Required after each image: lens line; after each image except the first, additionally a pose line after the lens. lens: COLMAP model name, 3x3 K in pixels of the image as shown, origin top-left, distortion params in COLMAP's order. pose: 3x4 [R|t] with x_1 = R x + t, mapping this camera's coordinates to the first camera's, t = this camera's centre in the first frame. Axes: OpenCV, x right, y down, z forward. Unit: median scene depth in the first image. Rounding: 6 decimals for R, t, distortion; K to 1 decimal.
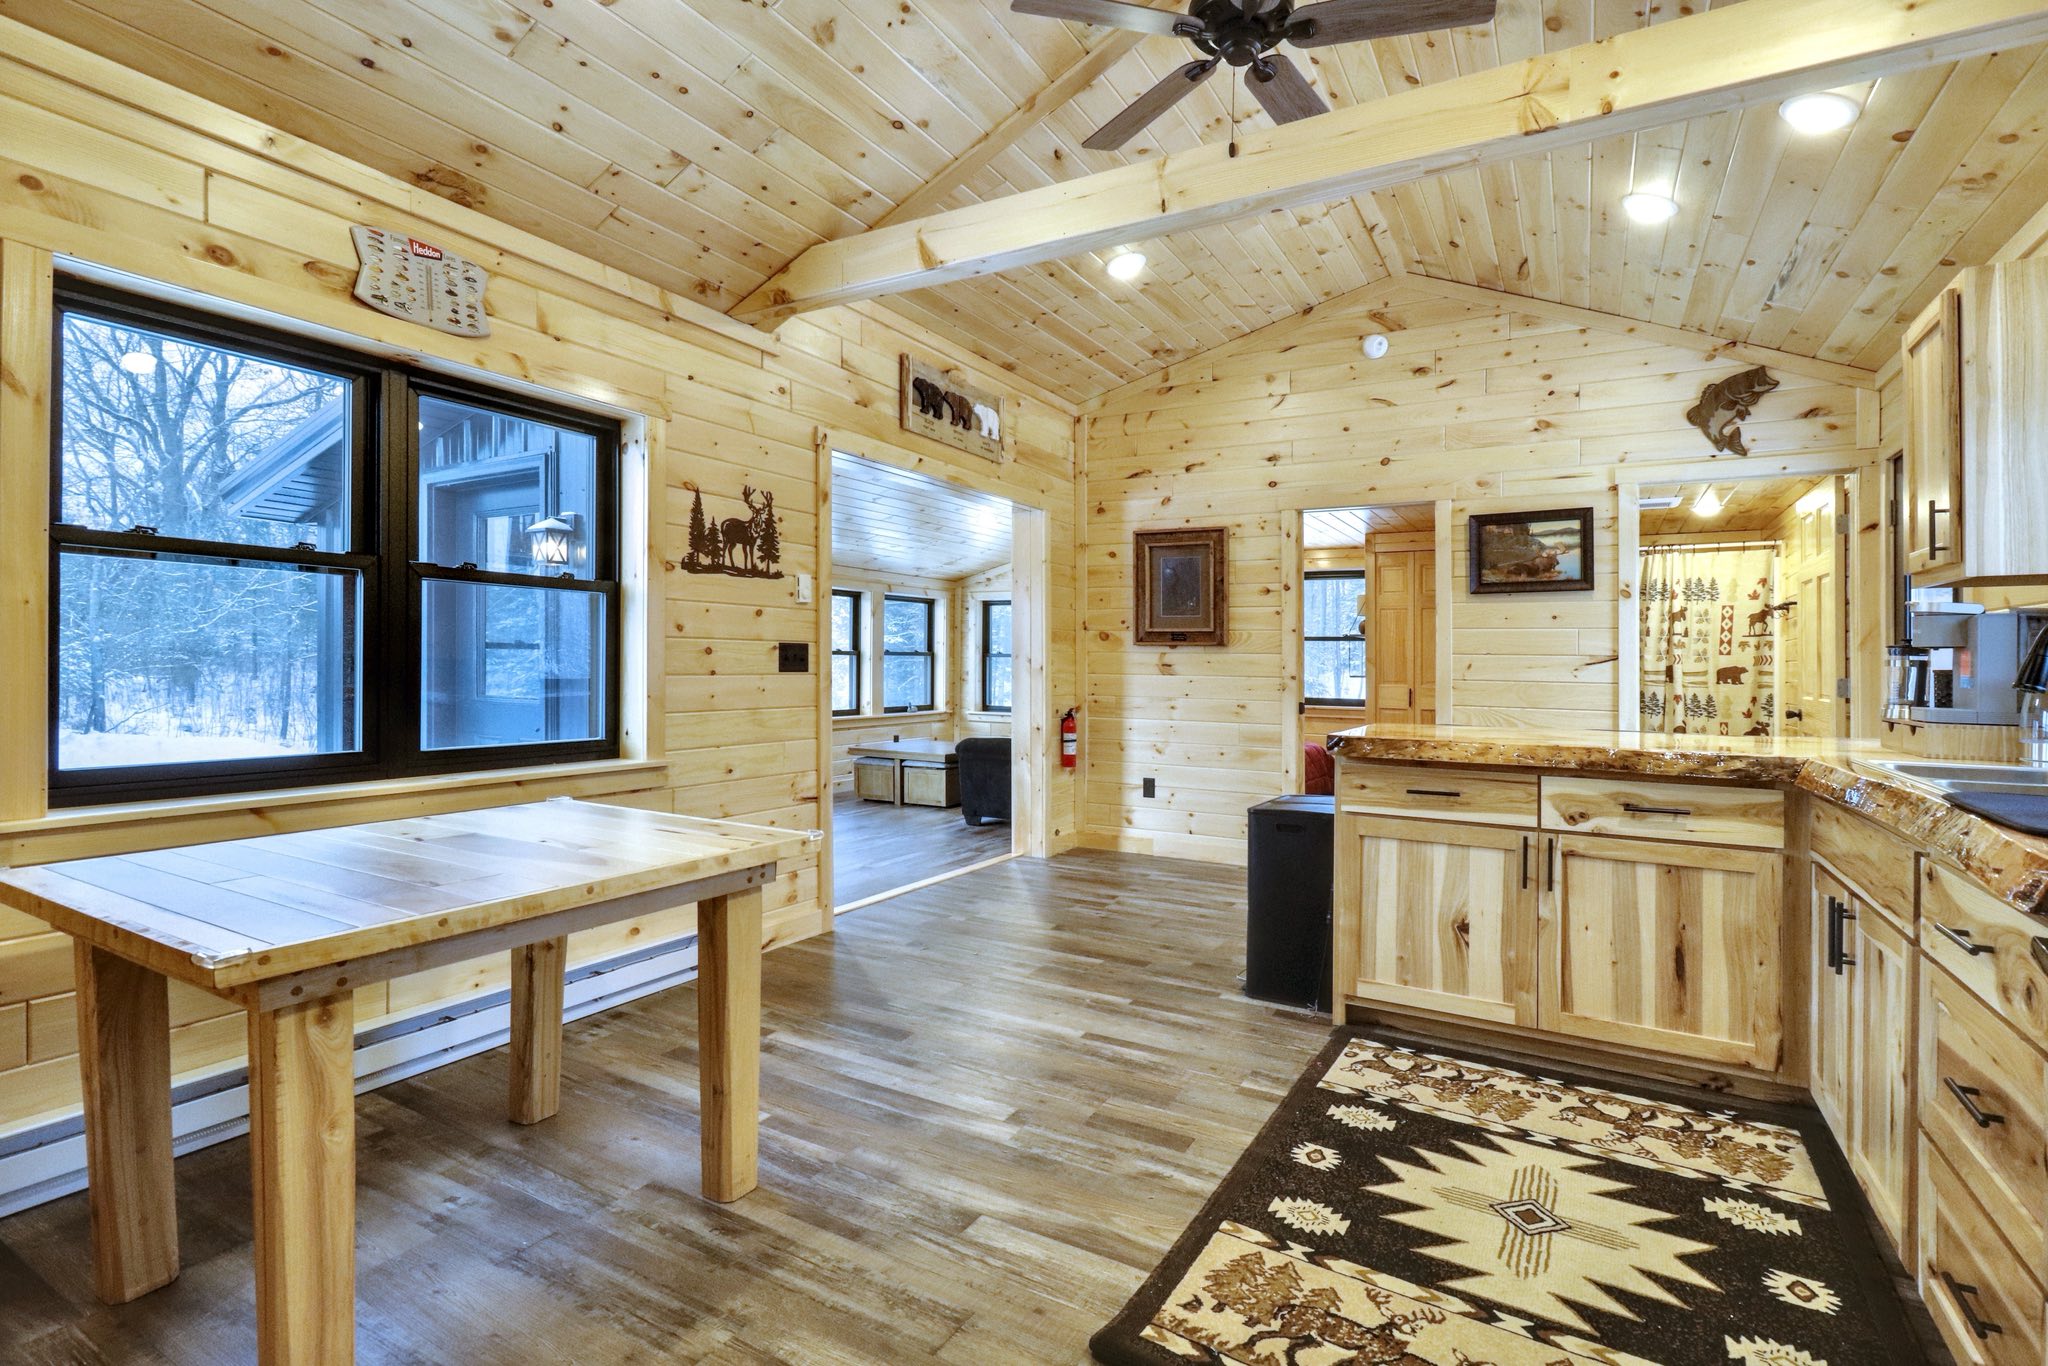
lens RADIAL K [[962.8, 0, 1030.9], [0, 962.8, 677.2], [0, 0, 1]] dist [0.000897, 0.000528]
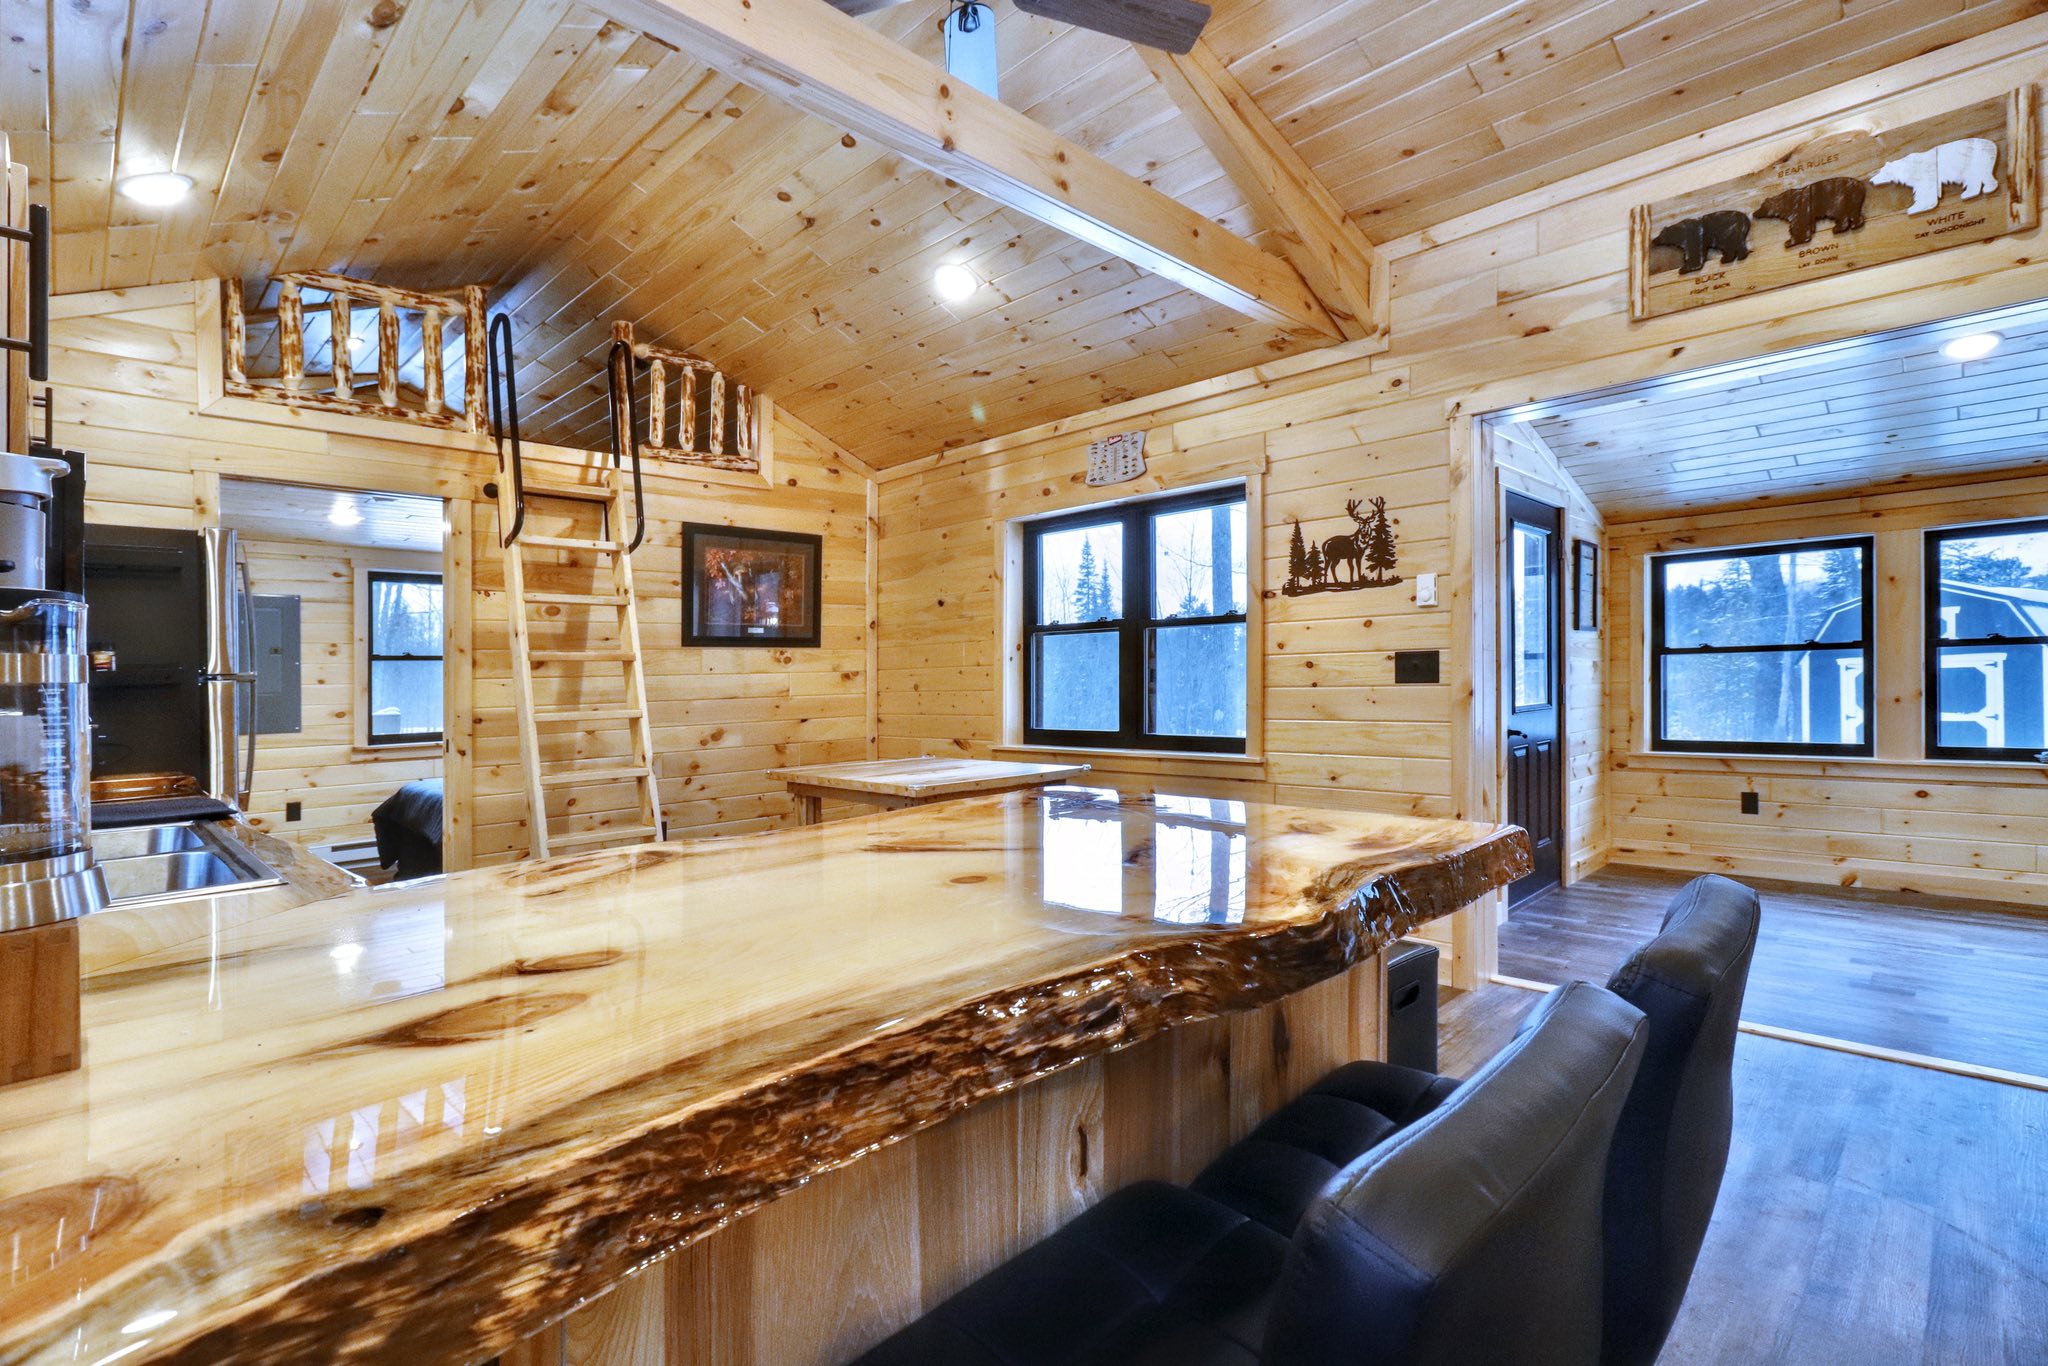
lens RADIAL K [[962.8, 0, 1030.9], [0, 962.8, 677.2], [0, 0, 1]] dist [0.000897, 0.000528]
pose [[-0.255535, -0.003352, -0.966794, 0.622881], [0.006553, 0.999965, -0.005199, -0.007650], [0.966778, -0.007664, -0.255504, 0.756035]]
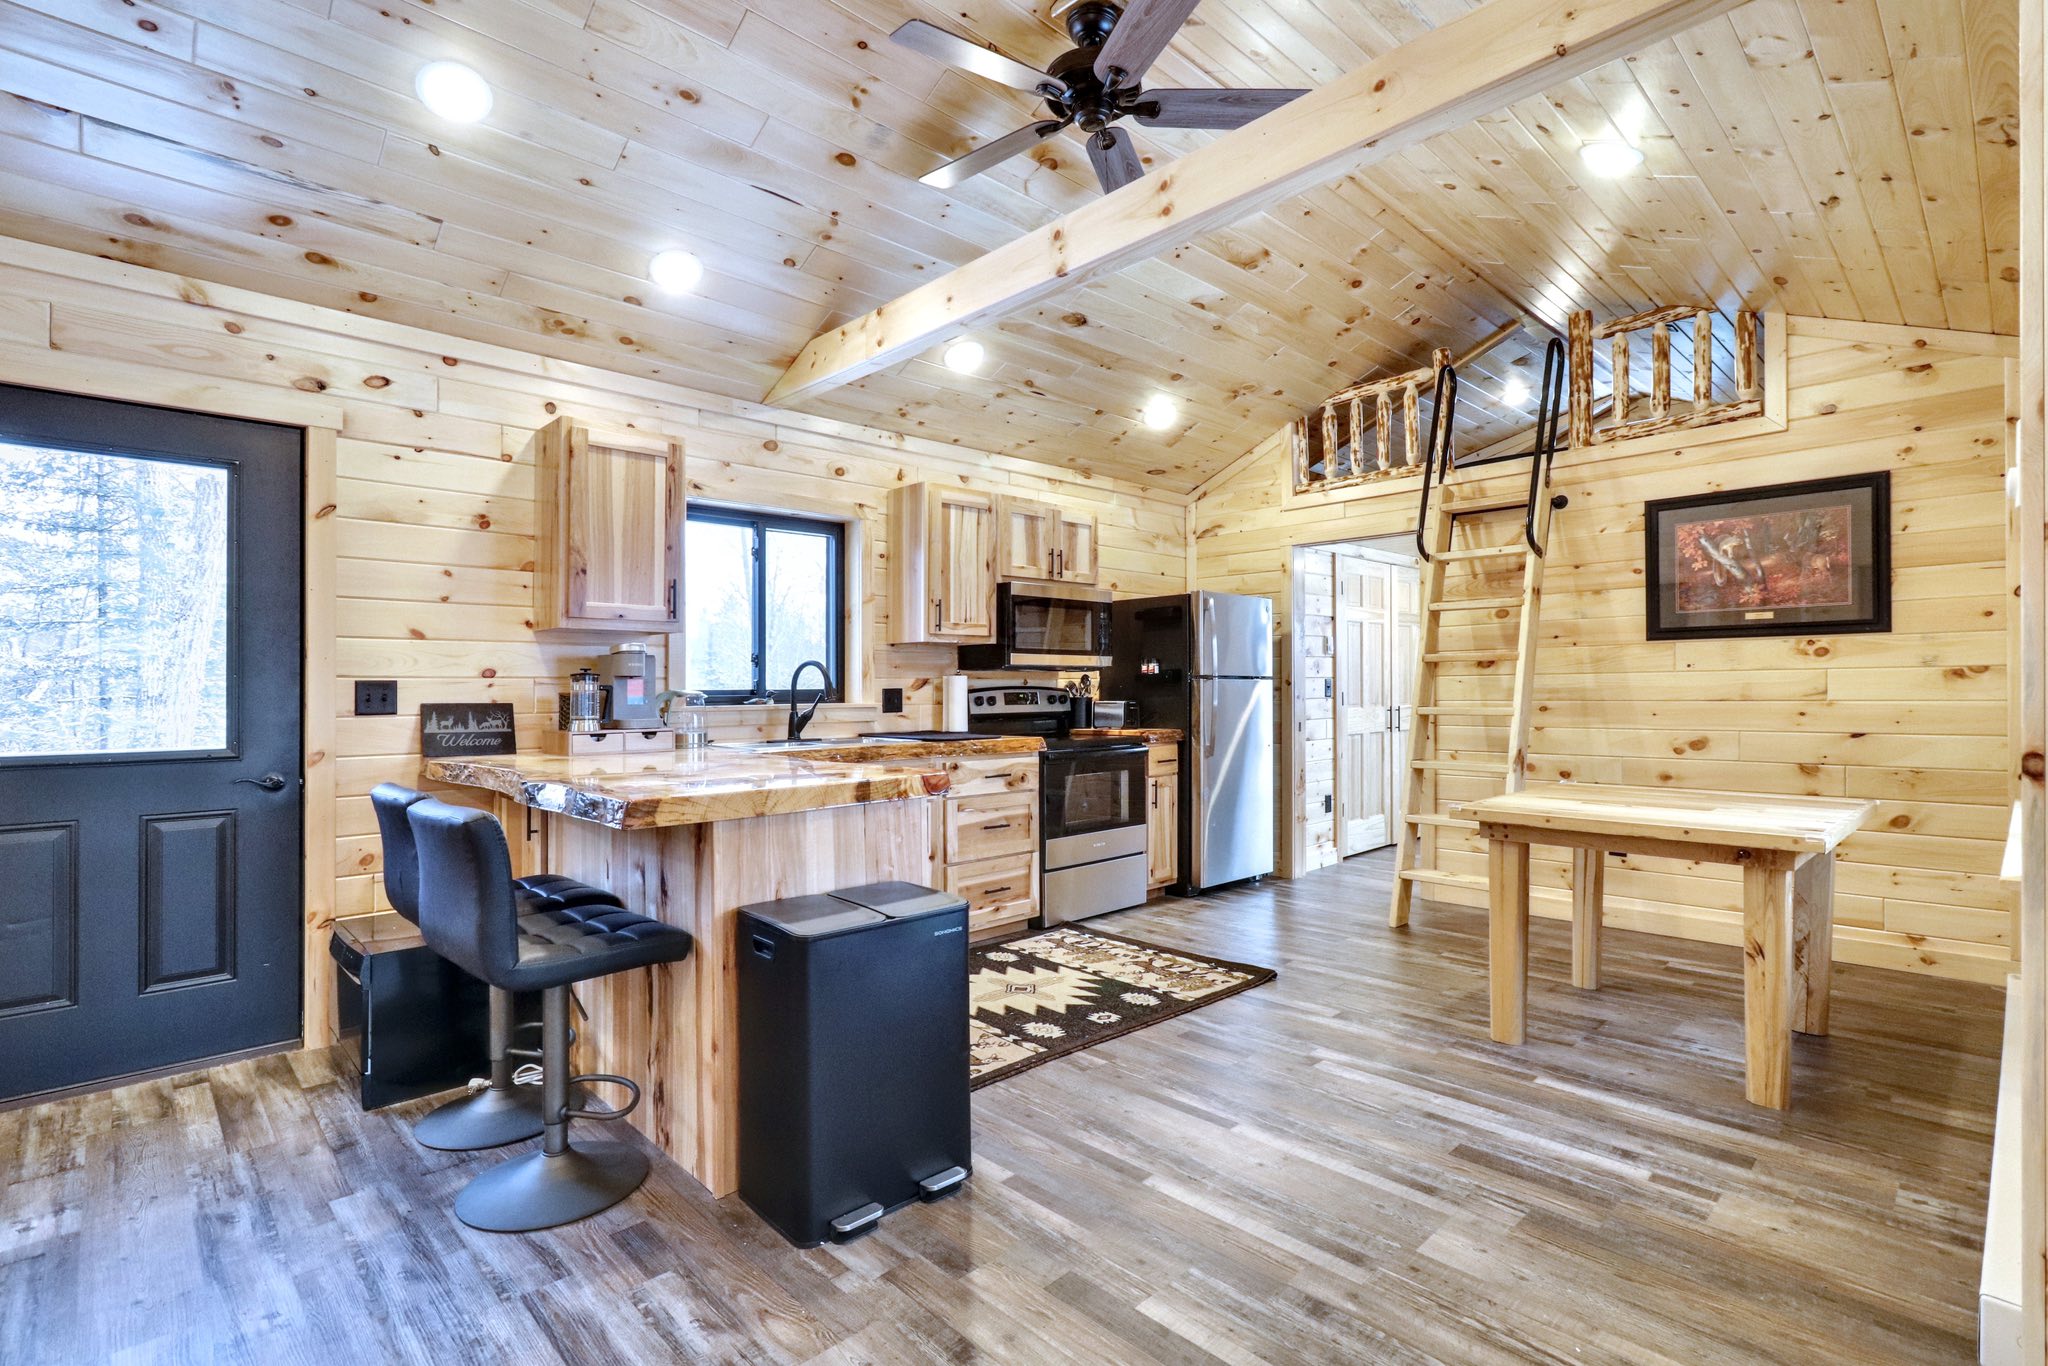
lens RADIAL K [[962.8, 0, 1030.9], [0, 962.8, 677.2], [0, 0, 1]] dist [0.000897, 0.000528]
pose [[-0.959885, 0.001429, 0.280391, -0.008156], [0.003023, 0.999982, 0.005254, -0.020702], [-0.280378, 0.005891, -0.959872, 1.213091]]
